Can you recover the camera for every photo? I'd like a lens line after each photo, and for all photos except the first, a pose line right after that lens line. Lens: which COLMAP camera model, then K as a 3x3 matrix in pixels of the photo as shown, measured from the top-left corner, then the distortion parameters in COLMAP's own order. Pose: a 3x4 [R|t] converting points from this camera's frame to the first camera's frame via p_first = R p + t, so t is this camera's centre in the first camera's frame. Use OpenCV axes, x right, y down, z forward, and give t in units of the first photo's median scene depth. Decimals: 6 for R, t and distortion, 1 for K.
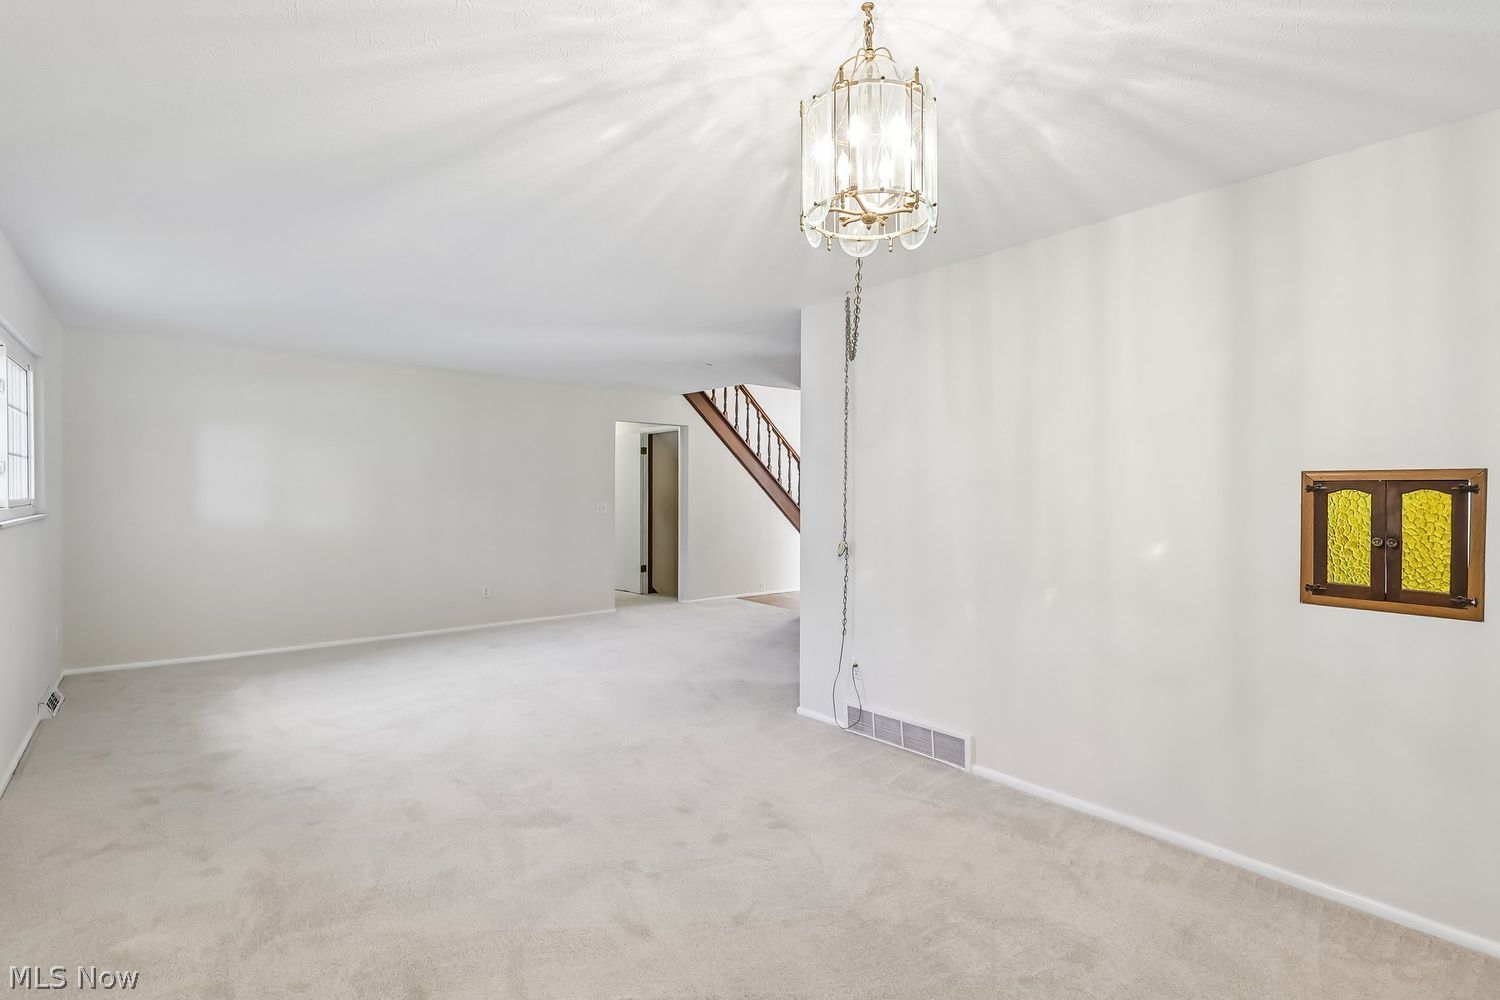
lens RADIAL K [[702.6, 0, 747.9], [0, 702.6, 499.7], [0, 0, 1]] dist [-0.001016, 0.000412]
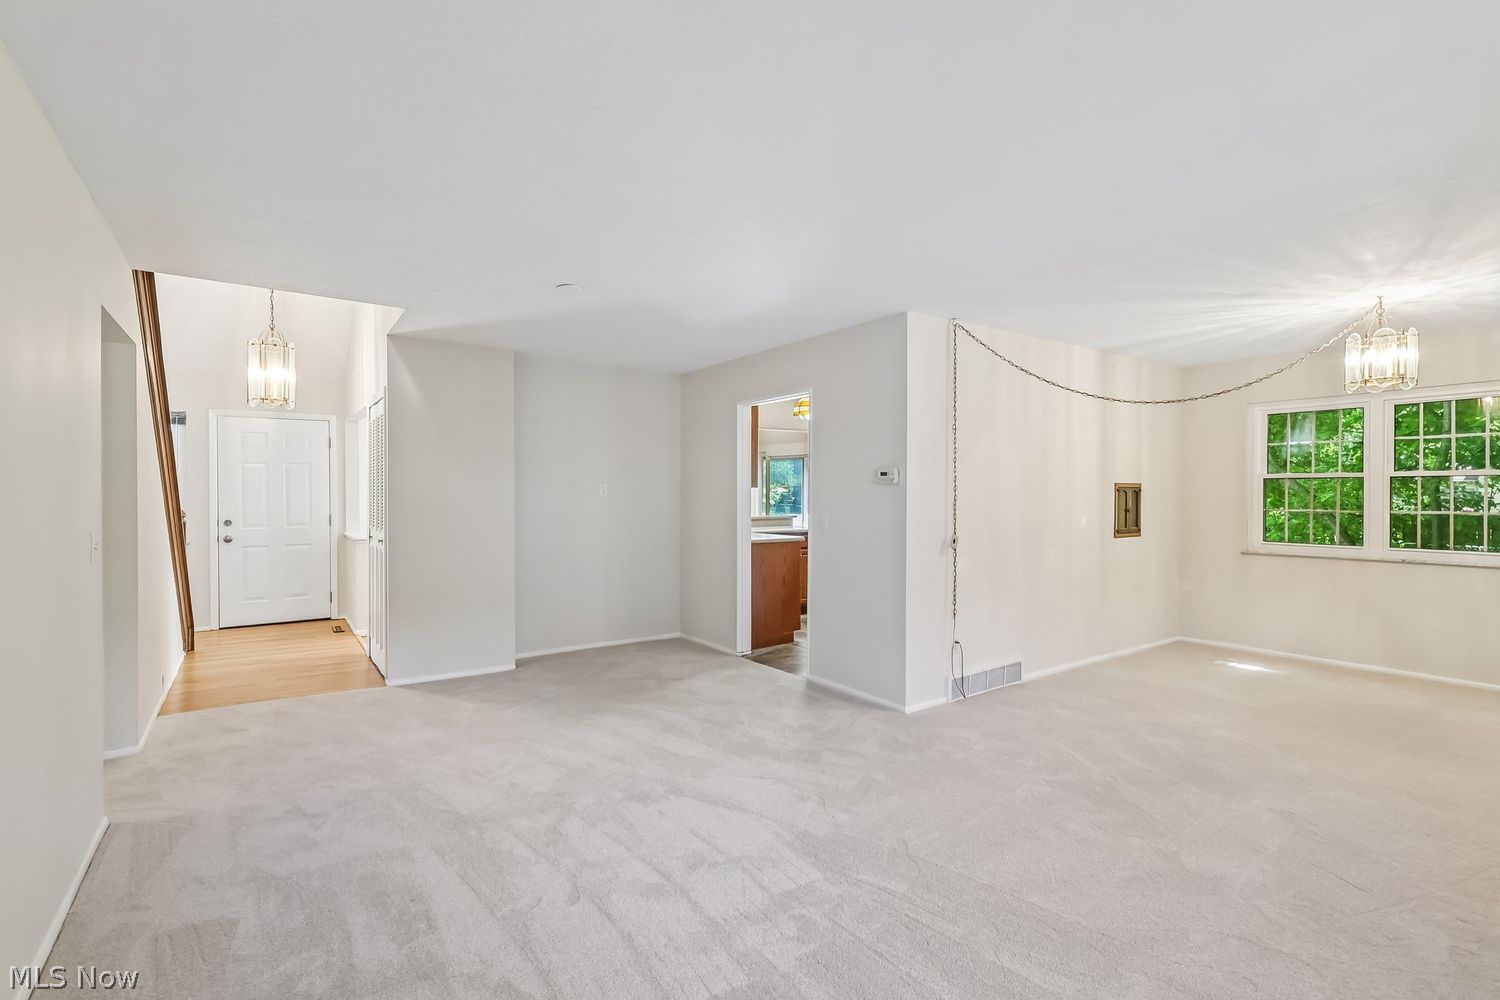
lens RADIAL K [[702.6, 0, 749.8], [0, 702.6, 494.6], [0, 0, 1]] dist [-0.001016, 0.000412]
pose [[0.086177, -0.013808, 0.996184, -0.482305], [0.013734, 0.999825, 0.012670, -0.013745], [-0.996185, 0.012590, 0.086352, 0.576709]]
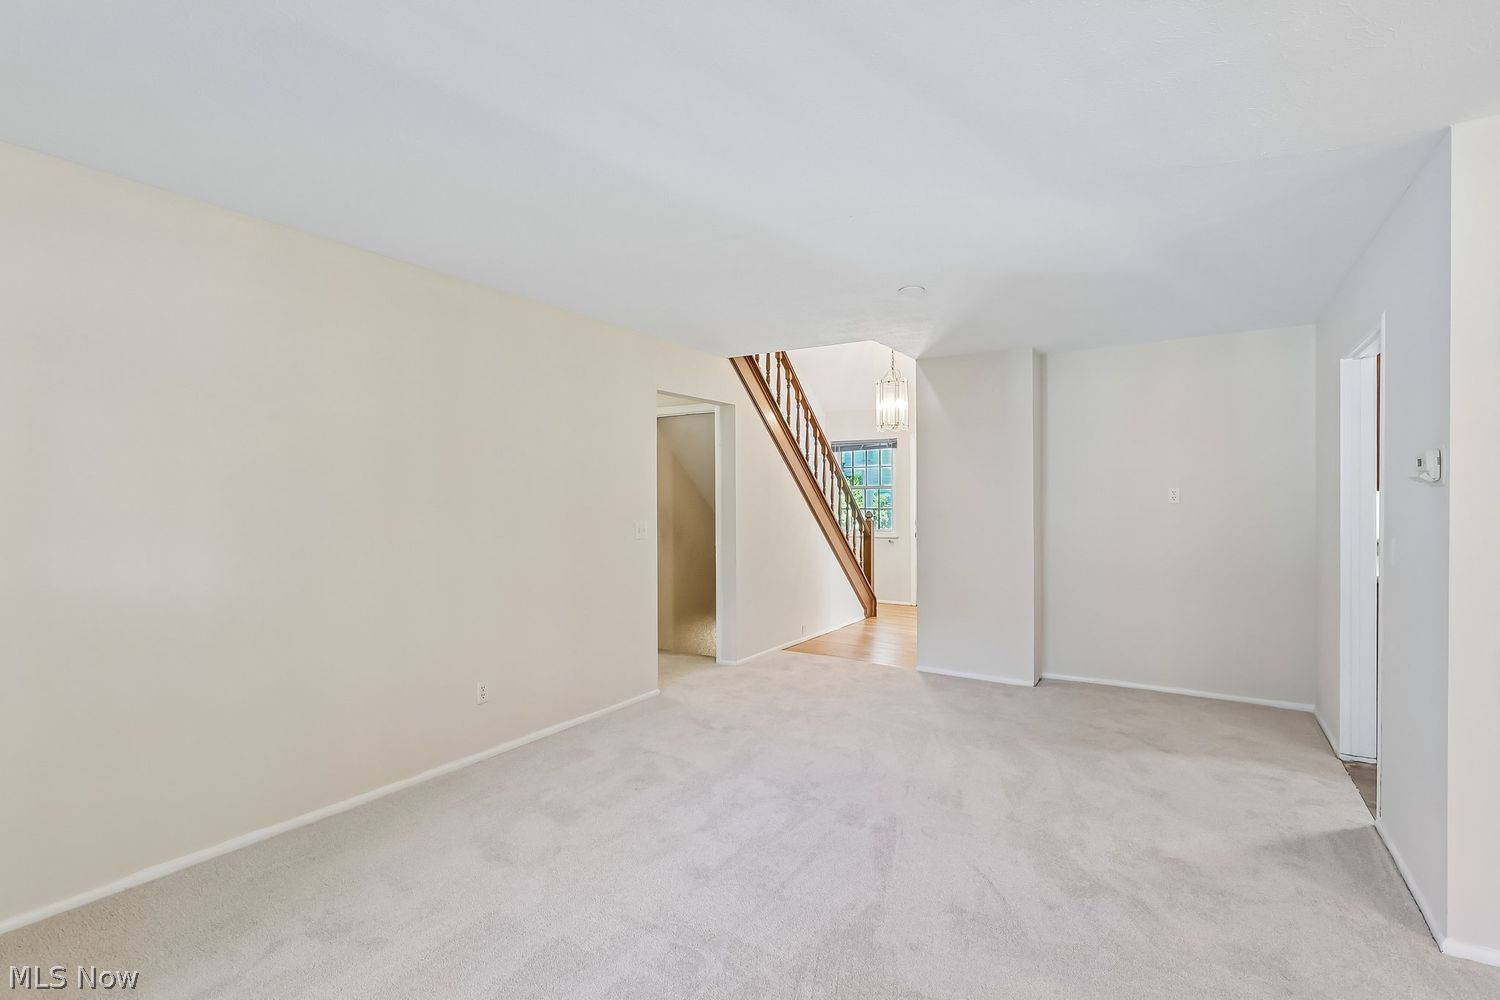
lens RADIAL K [[702.6, 0, 756.1], [0, 702.6, 500.6], [0, 0, 1]] dist [-0.001016, 0.000412]
pose [[0.954285, -0.008745, 0.298770, -0.270965], [0.011642, 0.999901, -0.007920, -0.006871], [-0.298671, 0.011036, 0.954292, 0.344488]]
